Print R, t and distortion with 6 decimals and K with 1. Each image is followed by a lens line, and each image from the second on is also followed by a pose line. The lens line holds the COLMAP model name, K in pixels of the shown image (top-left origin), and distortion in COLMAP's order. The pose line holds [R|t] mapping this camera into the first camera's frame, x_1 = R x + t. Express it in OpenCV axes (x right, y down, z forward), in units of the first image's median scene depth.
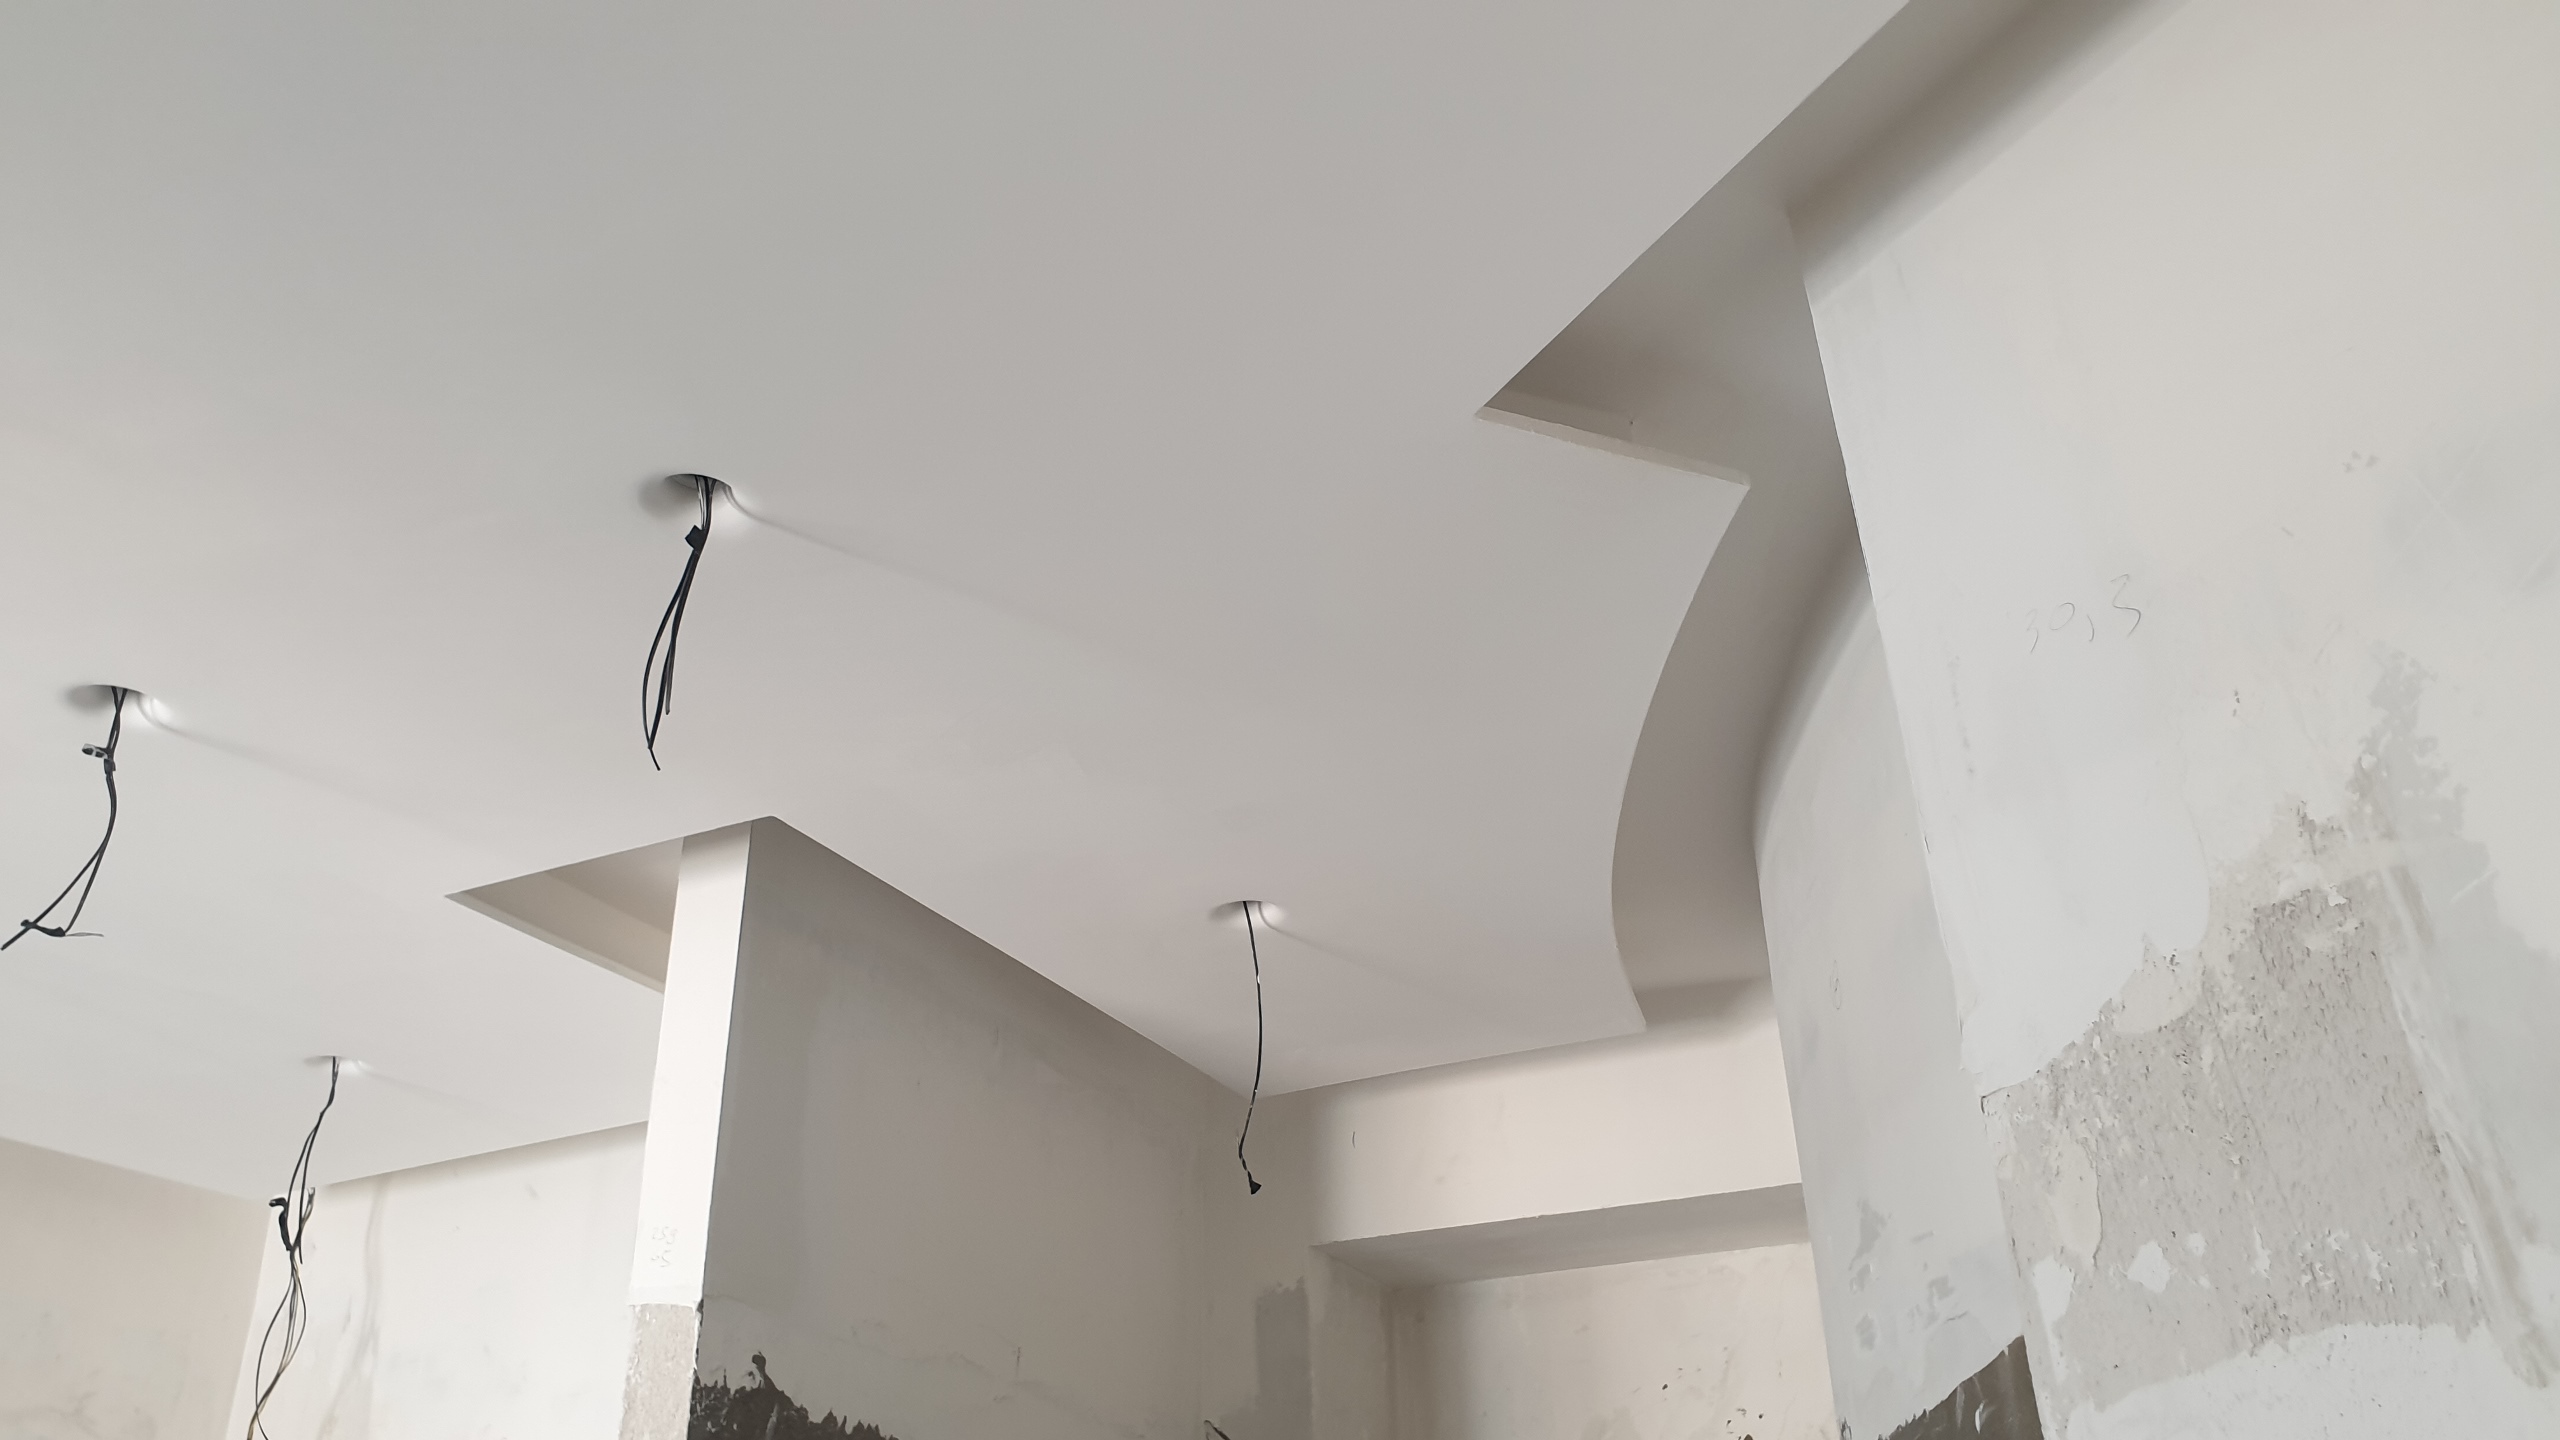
lens RADIAL K [[1965.1, 0, 1280.0], [0, 1965.1, 720.0], [0, 0, 1]] dist [-0.041097, 0.057174]
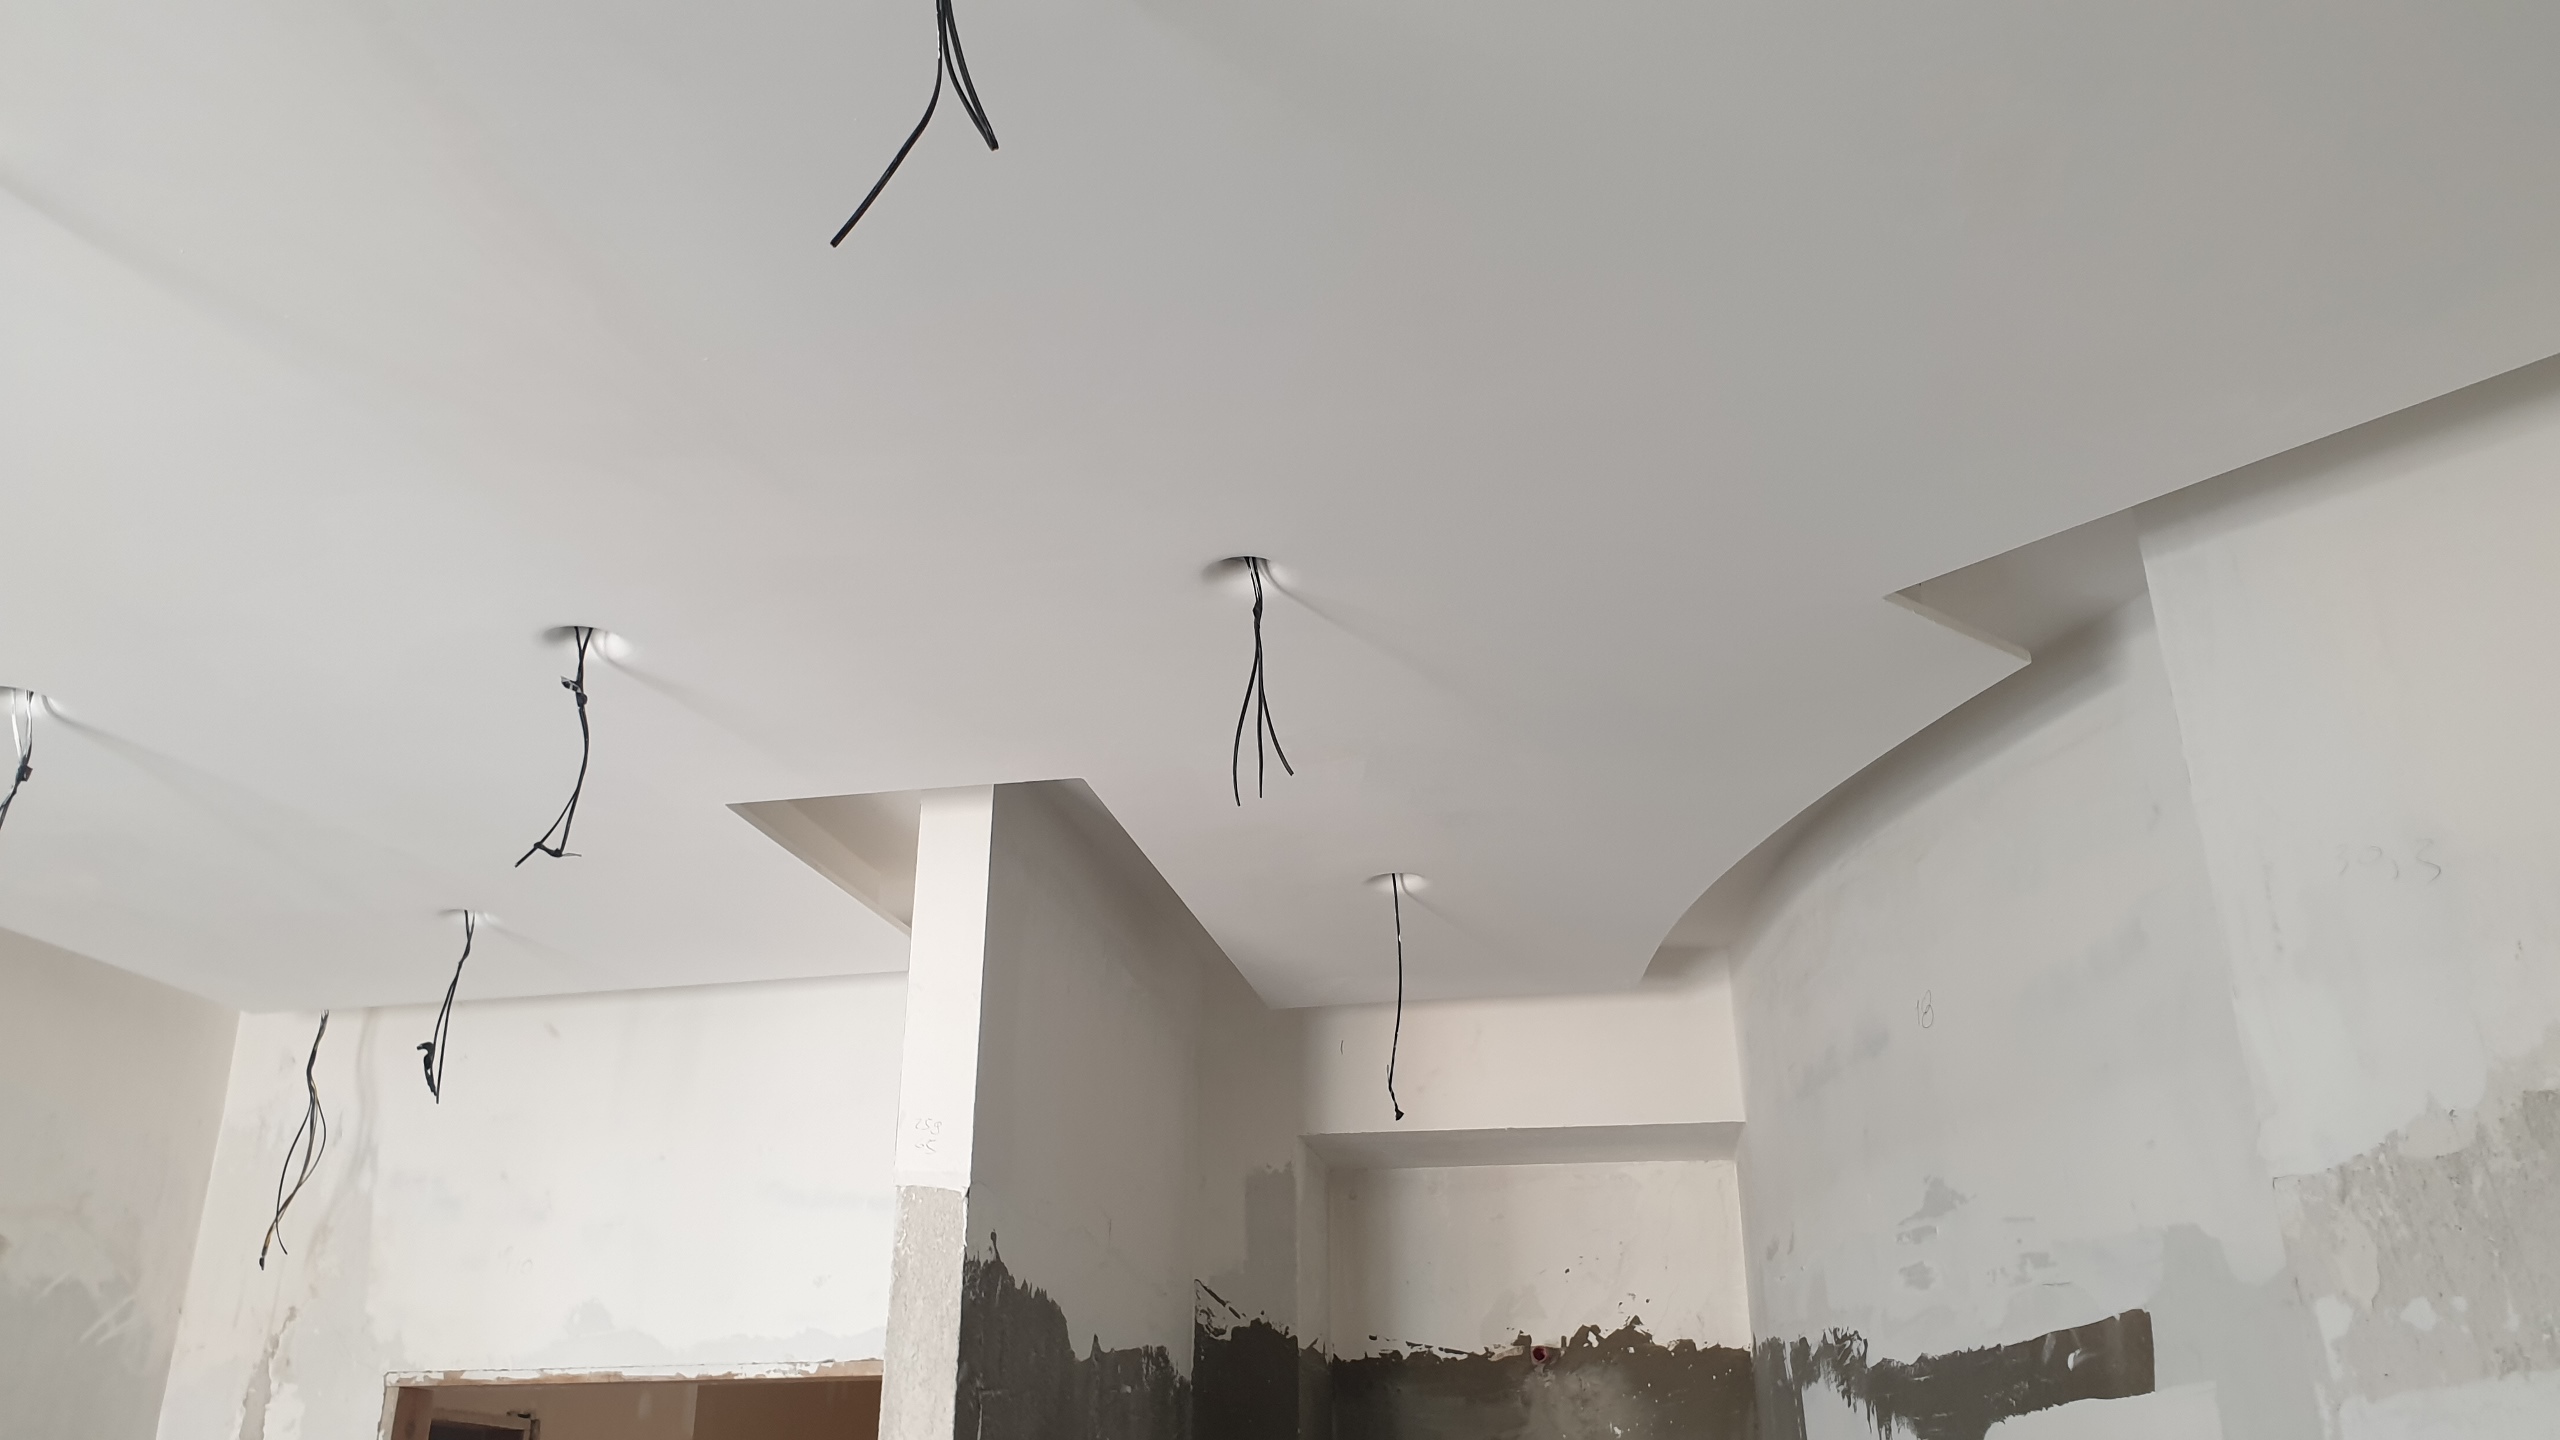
lens RADIAL K [[1939.4, 0, 1280.0], [0, 1939.4, 720.0], [0, 0, 1]] dist [-0.002141, 0.003157]
pose [[0.969632, 0.113679, 0.216542, -0.728363], [-0.133140, 0.988065, 0.077464, -0.161537], [-0.205152, -0.103942, 0.973195, -0.222633]]
